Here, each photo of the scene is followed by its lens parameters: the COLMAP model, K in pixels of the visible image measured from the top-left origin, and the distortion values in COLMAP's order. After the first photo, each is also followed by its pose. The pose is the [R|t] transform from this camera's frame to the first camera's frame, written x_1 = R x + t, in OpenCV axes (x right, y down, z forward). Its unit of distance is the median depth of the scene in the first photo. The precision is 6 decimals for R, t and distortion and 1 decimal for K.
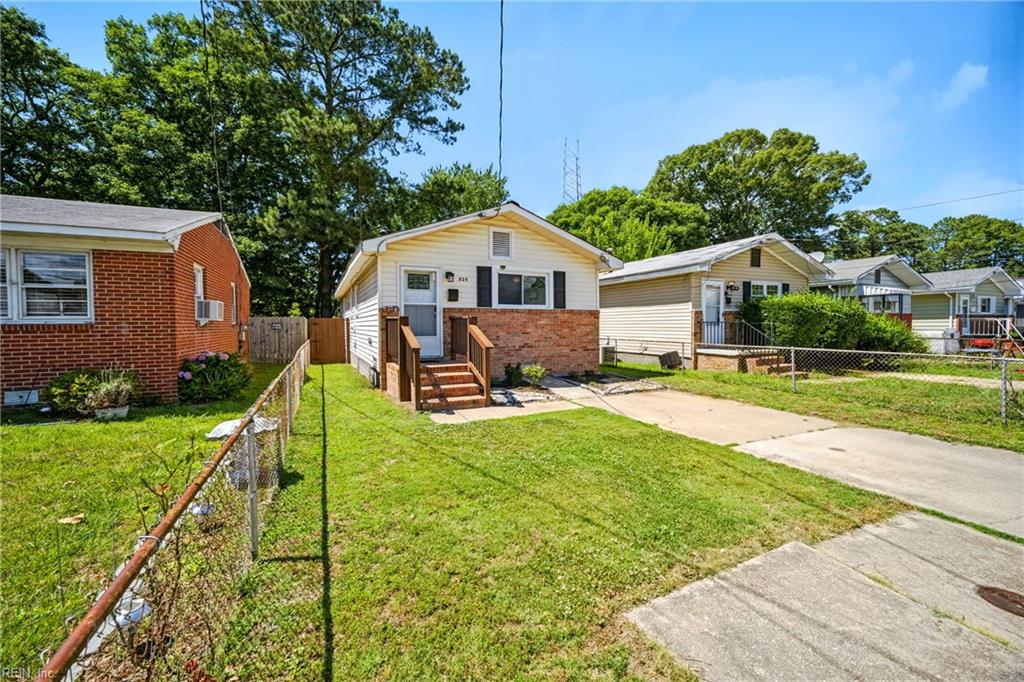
lens RADIAL K [[401.3, 0, 512.0], [0, 401.3, 341.0], [0, 0, 1]] dist [-0.000470, -0.000120]
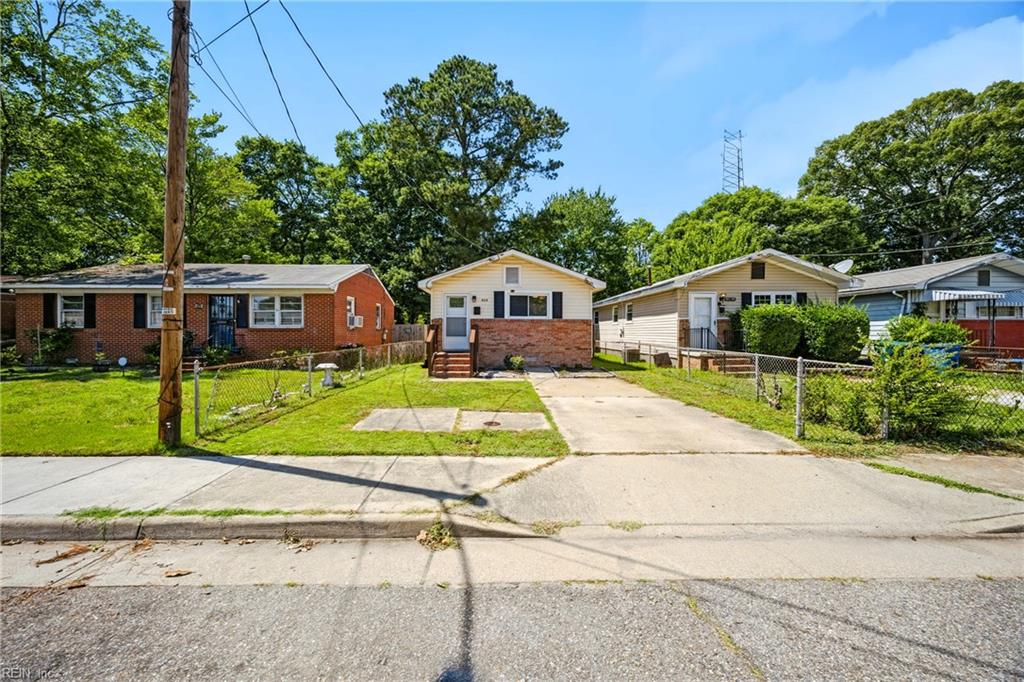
lens RADIAL K [[401.3, 0, 512.0], [0, 401.3, 341.0], [0, 0, 1]] dist [-0.000470, -0.000120]
pose [[0.920052, 0.016208, -0.391462, 0.507460], [-0.022691, 0.999671, -0.011939, 0.016687], [0.391140, 0.019867, 0.920117, -0.330864]]
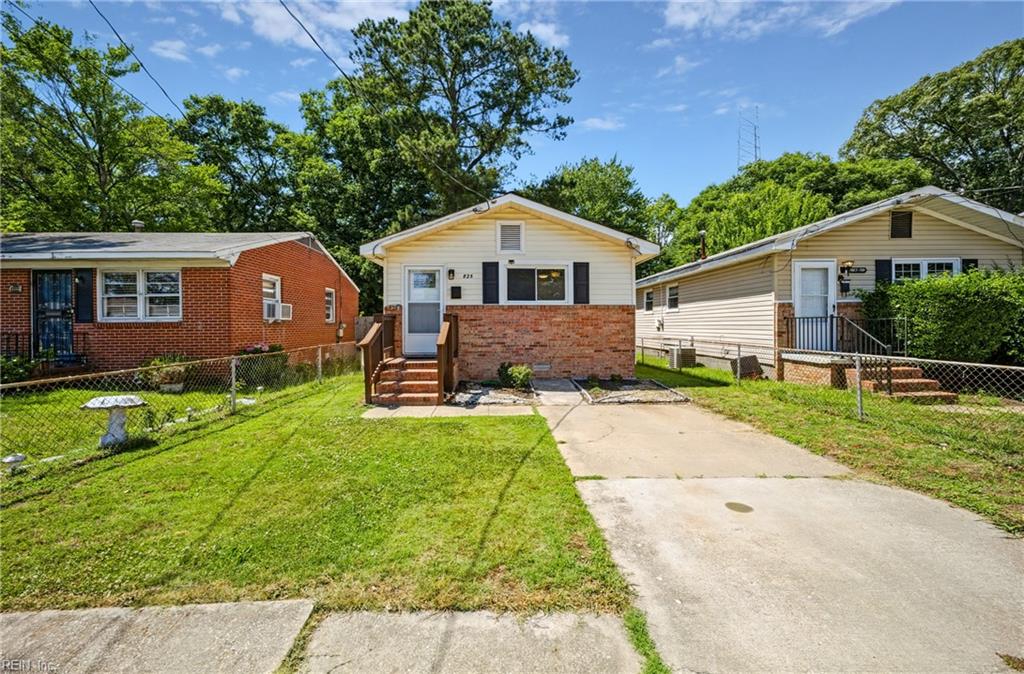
lens RADIAL K [[408.5, 0, 510.3], [0, 408.5, 330.5], [0, 0, 1]] dist [0.004714, -0.000003]
pose [[0.916688, 0.004767, -0.399575, 0.328850], [-0.014588, 0.999662, -0.021542, 0.000290], [0.399337, 0.025576, 0.916447, 0.103406]]
